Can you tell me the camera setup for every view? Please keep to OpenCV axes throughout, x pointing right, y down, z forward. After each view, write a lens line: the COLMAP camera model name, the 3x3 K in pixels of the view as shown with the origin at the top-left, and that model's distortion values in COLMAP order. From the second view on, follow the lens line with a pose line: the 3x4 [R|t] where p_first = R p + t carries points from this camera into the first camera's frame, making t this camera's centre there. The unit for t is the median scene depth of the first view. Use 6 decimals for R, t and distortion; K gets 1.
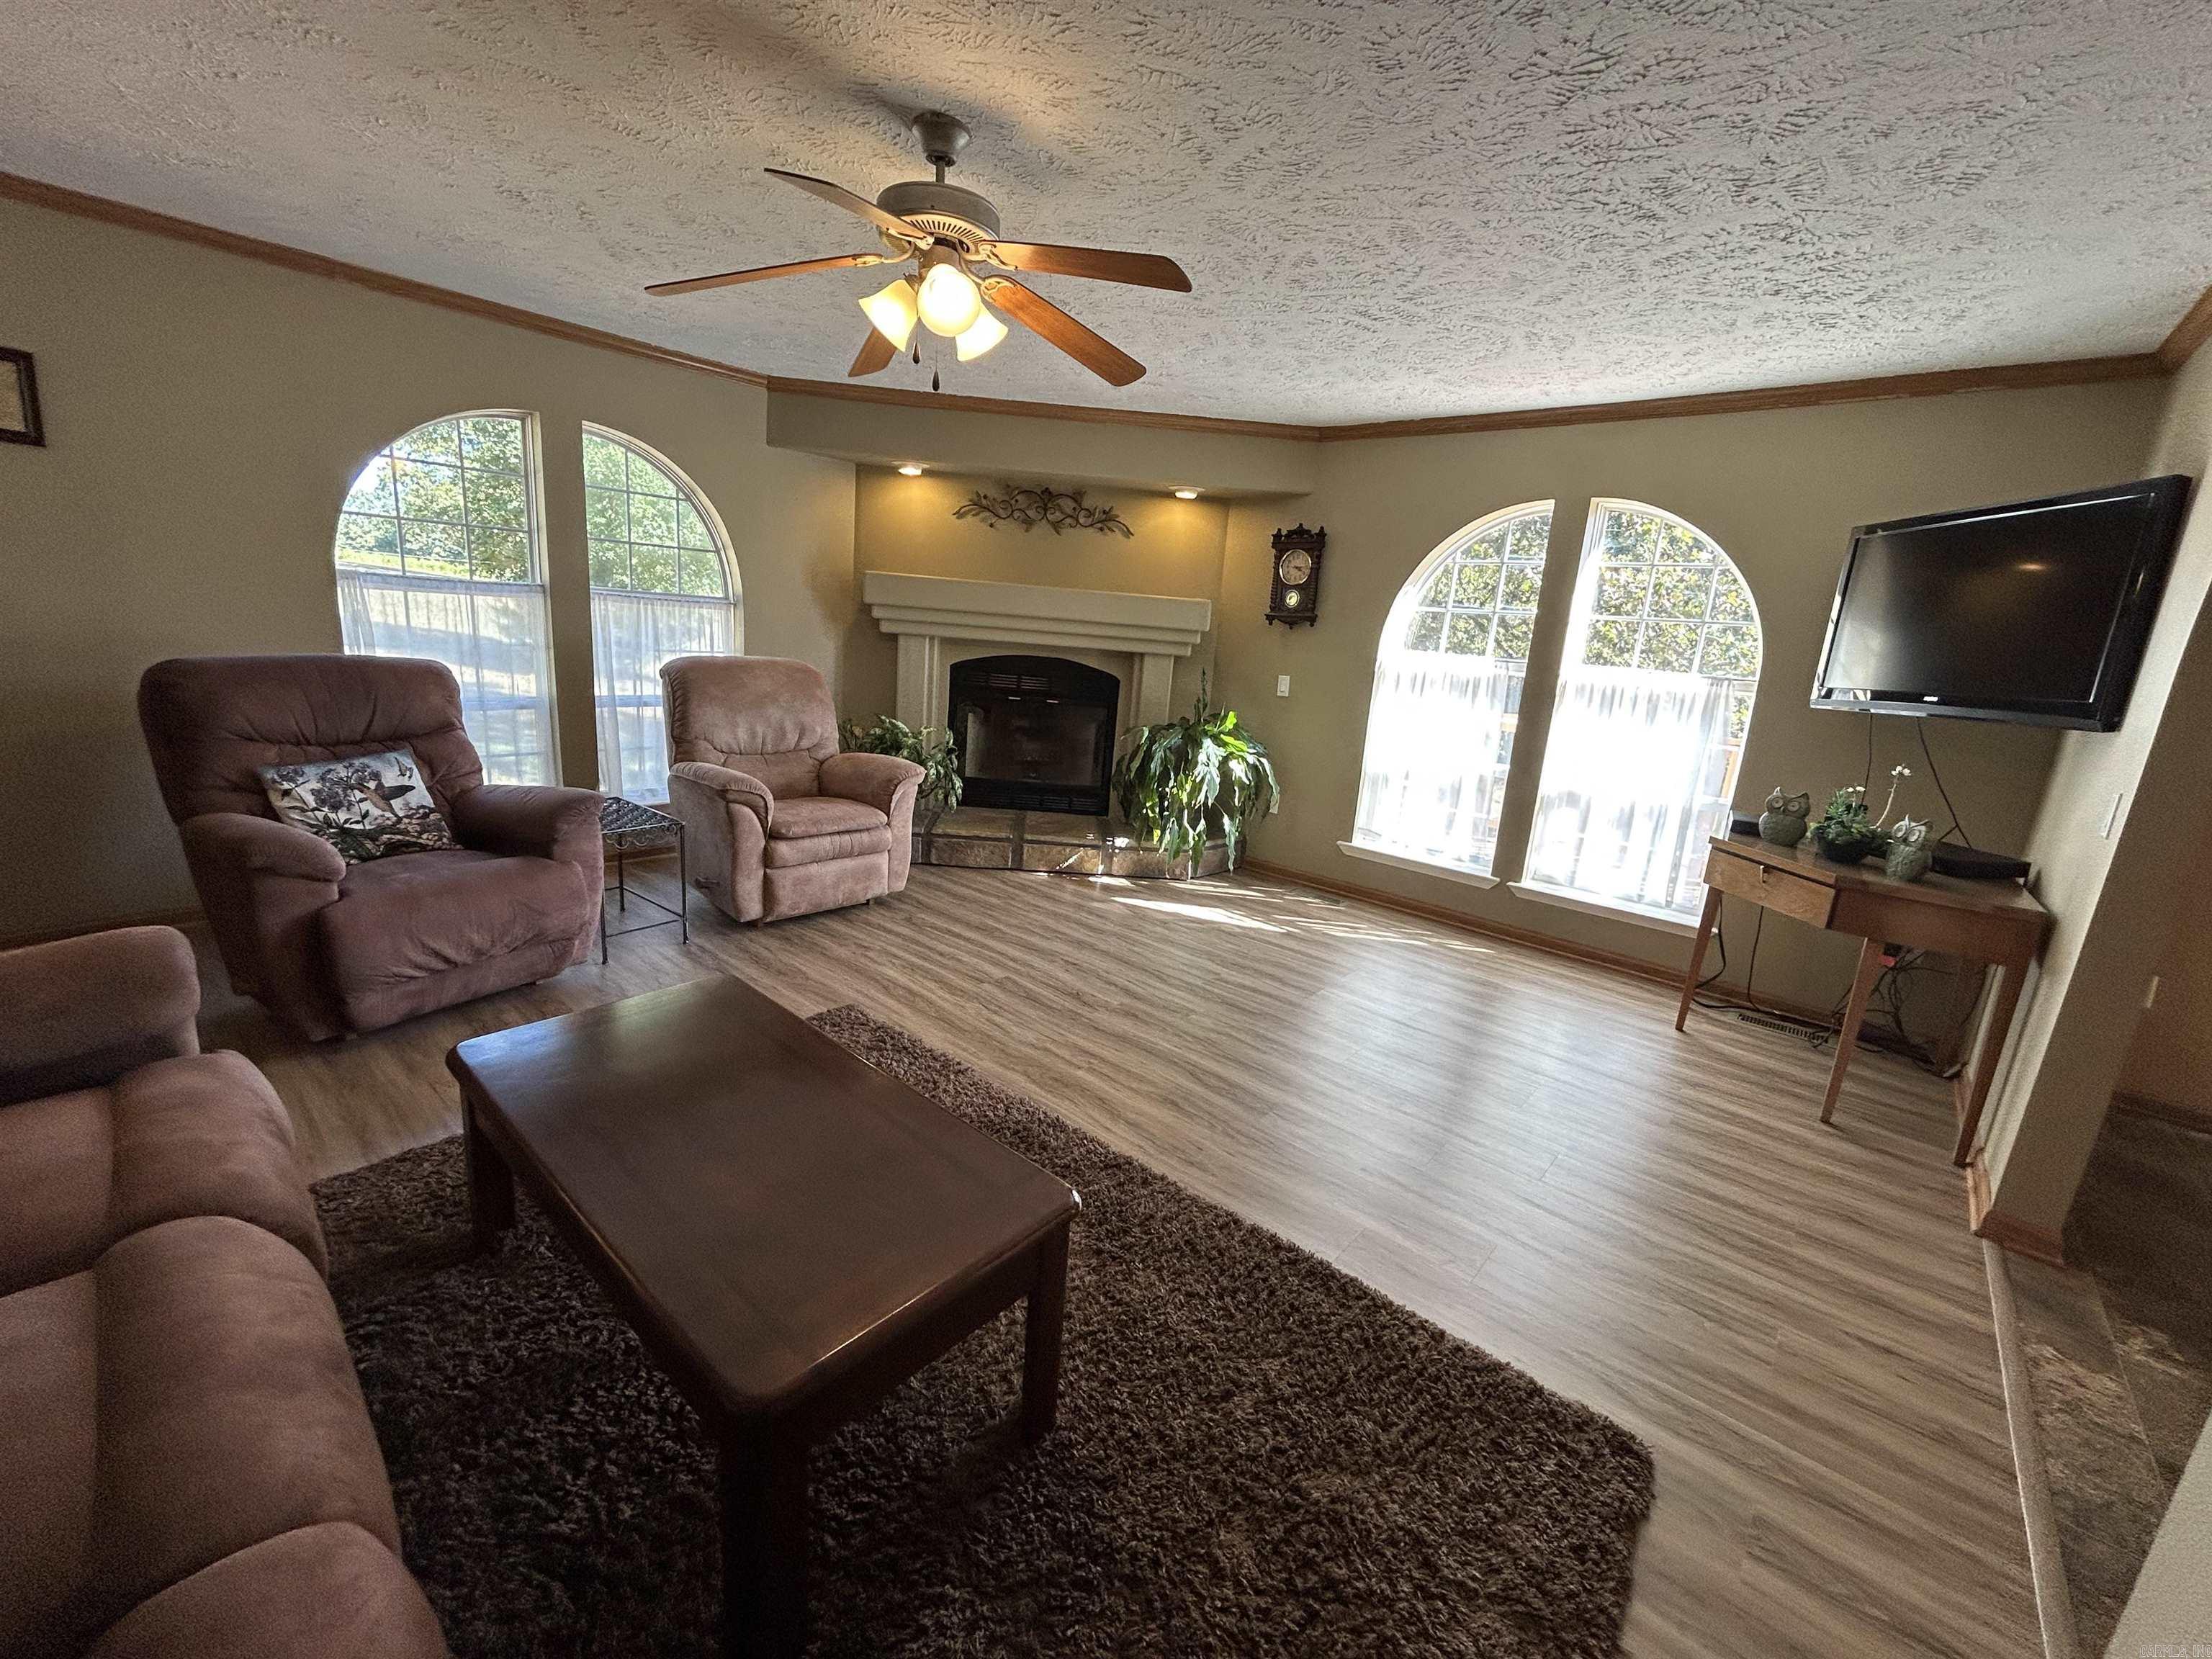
lens RADIAL K [[893.4, 0, 1109.6], [0, 893.4, 824.7], [0, 0, 1]] dist [-0.000770, 0.000255]
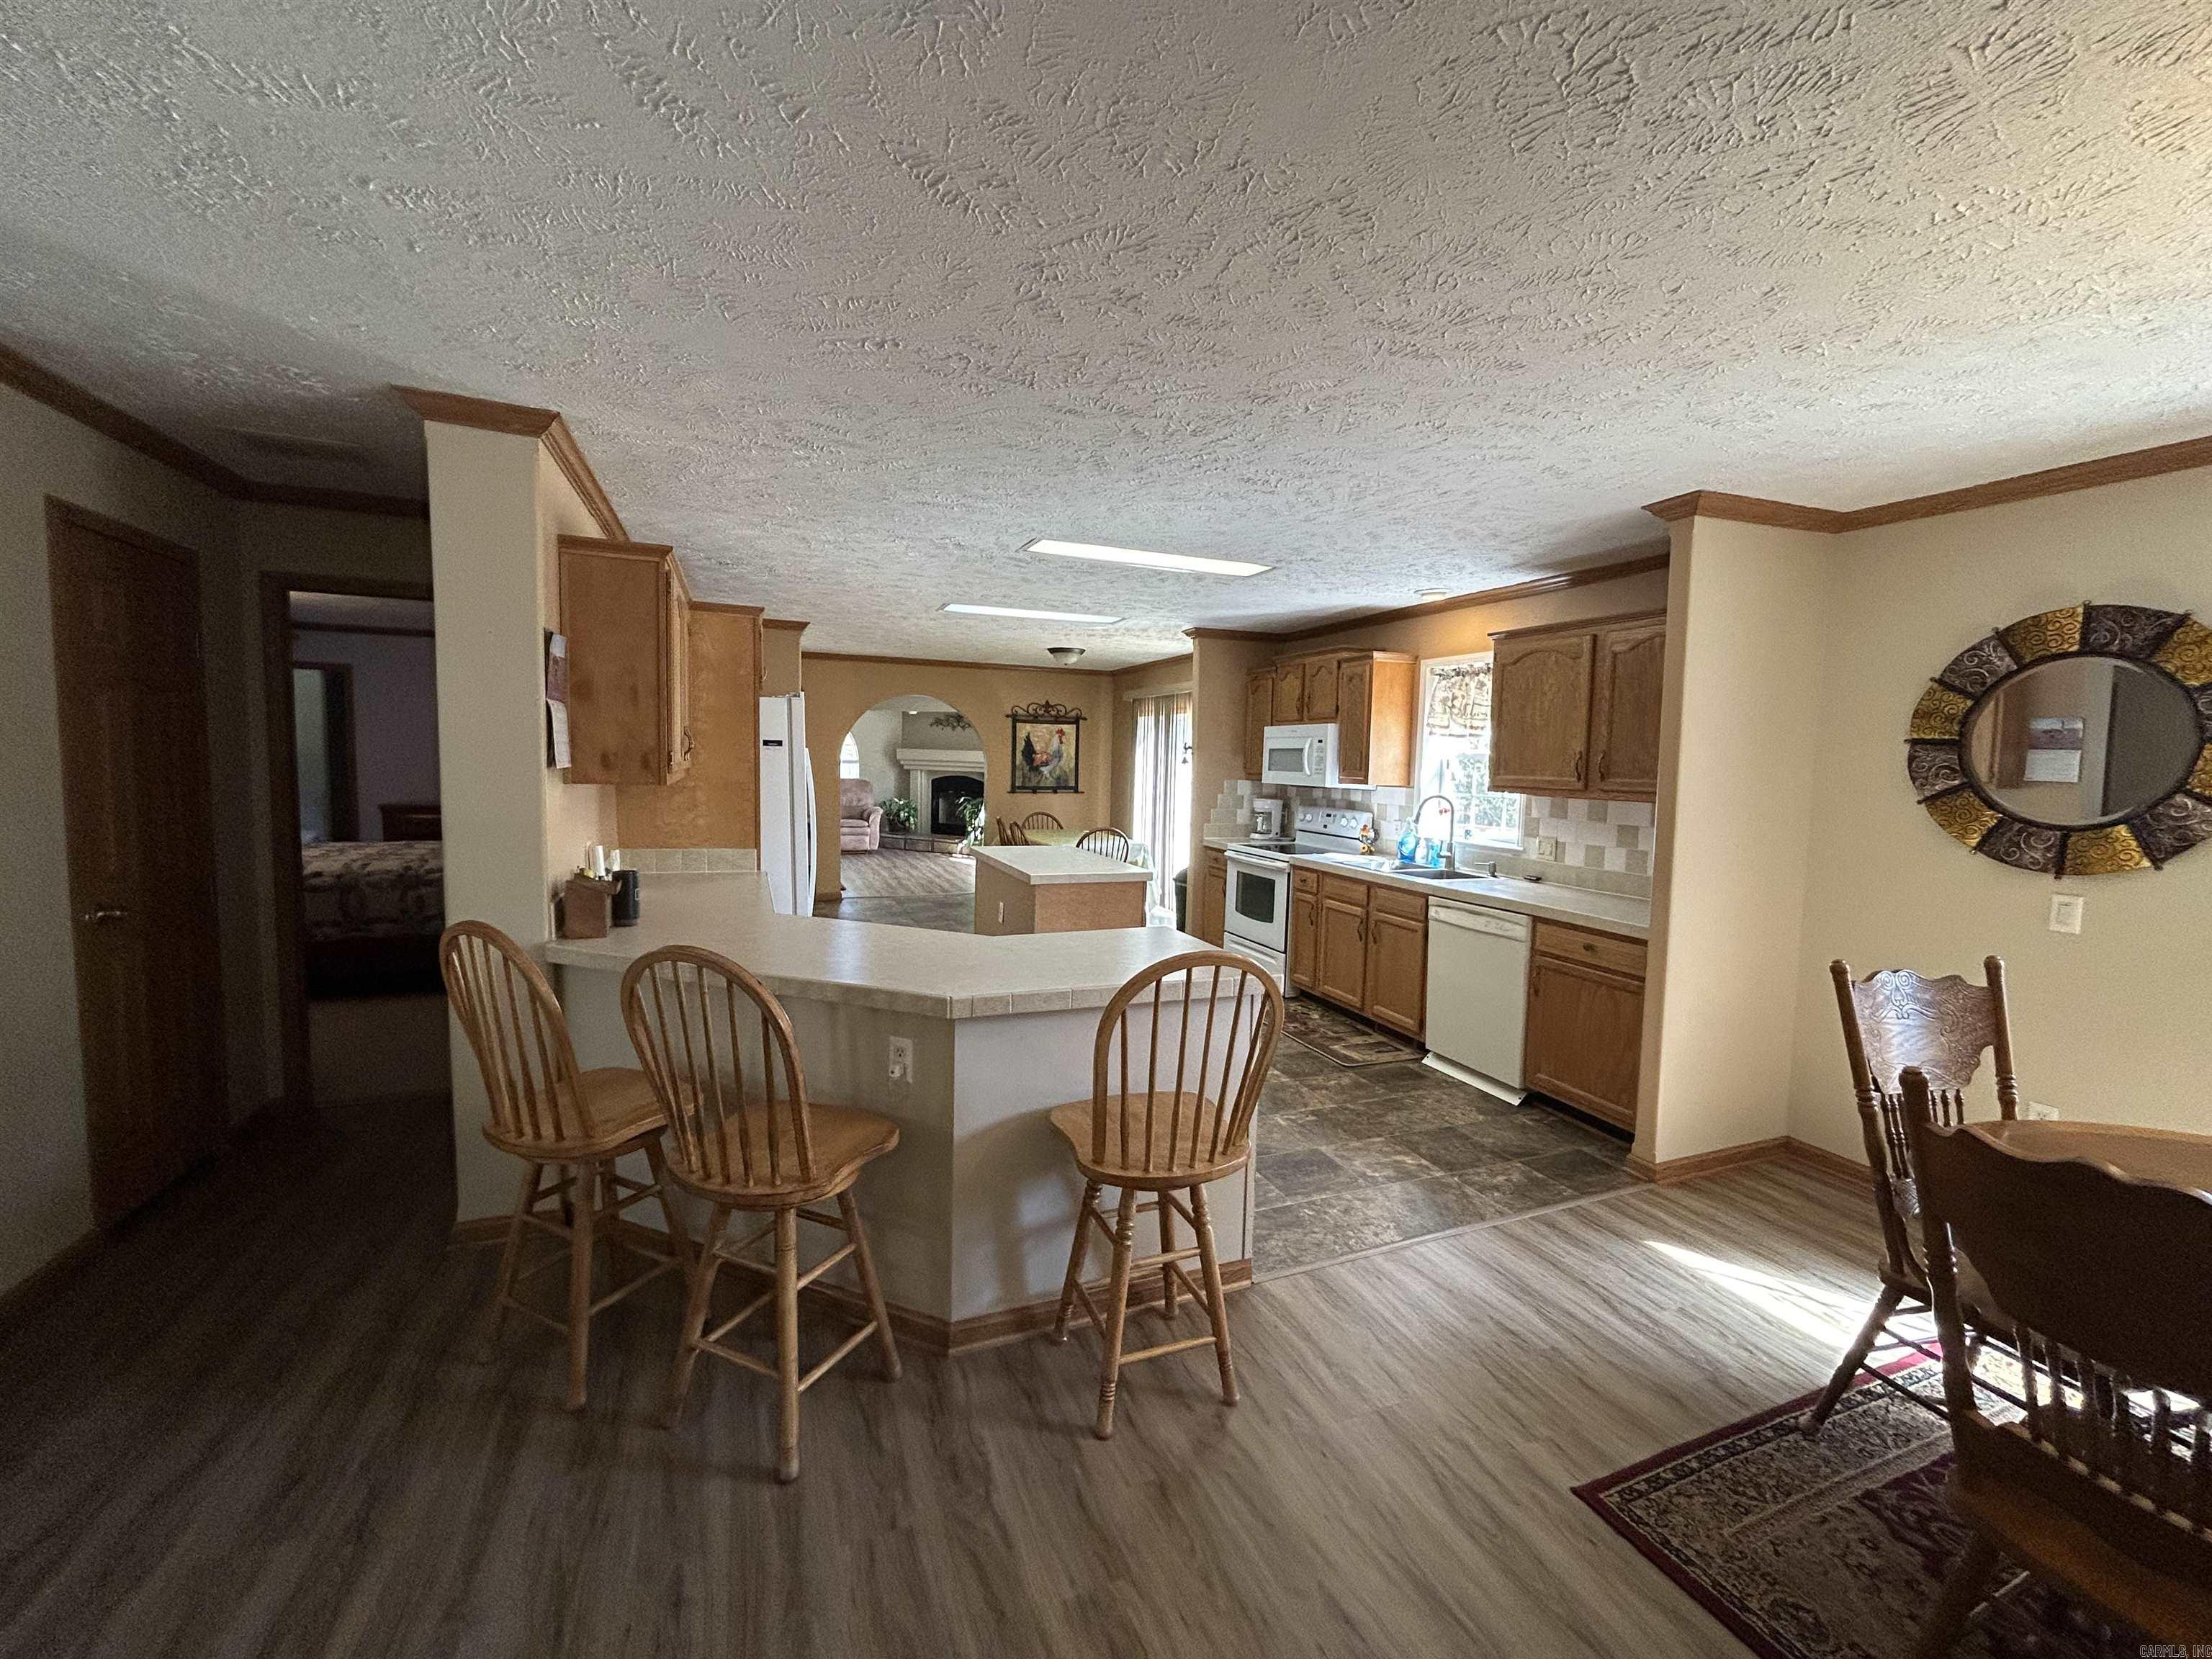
lens RADIAL K [[893.4, 0, 1102.0], [0, 893.4, 818.1], [0, 0, 1]] dist [-0.000770, 0.000255]
pose [[0.890976, -0.023672, -0.453433, 2.343303], [-0.055267, 0.985561, -0.160048, 0.523723], [0.450675, 0.167659, 0.876803, -1.725285]]
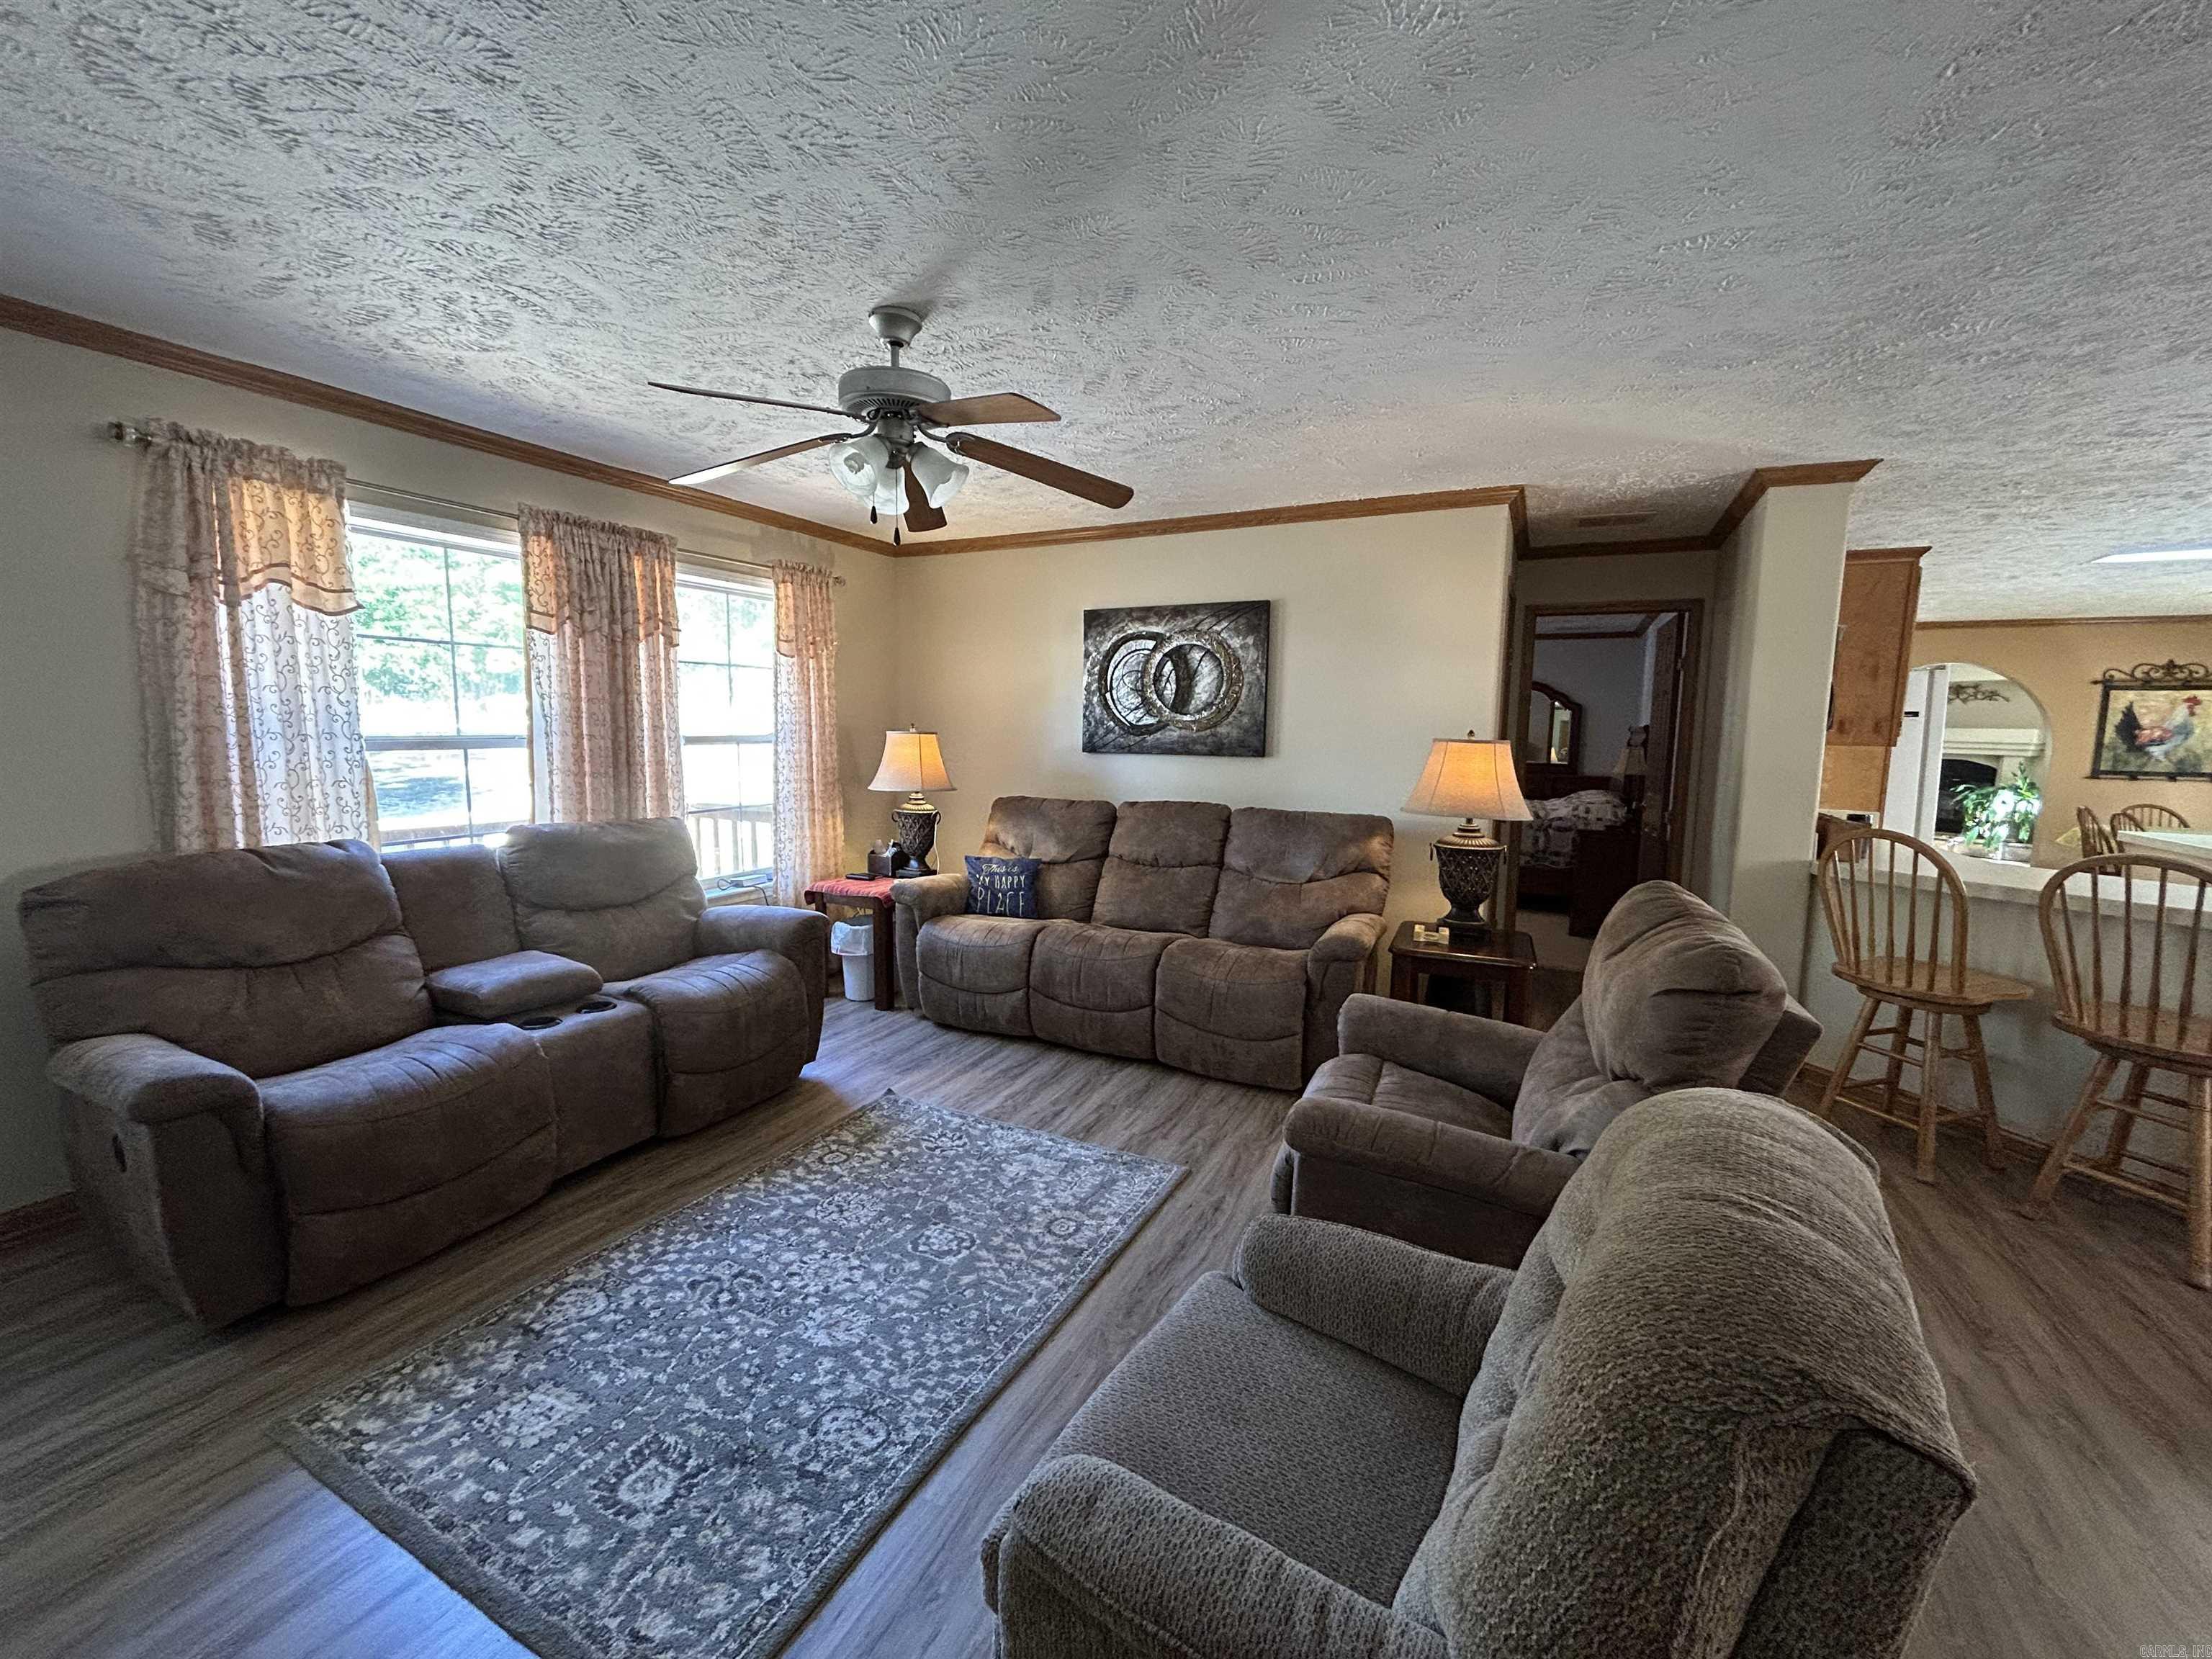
lens RADIAL K [[893.4, 0, 1109.1], [0, 893.4, 822.2], [0, 0, 1]] dist [-0.000770, 0.000255]
pose [[0.260678, 0.034412, -0.964812, 2.348786], [-0.208116, 0.977871, -0.021352, 0.686932], [0.942727, 0.206359, 0.262071, -2.319330]]
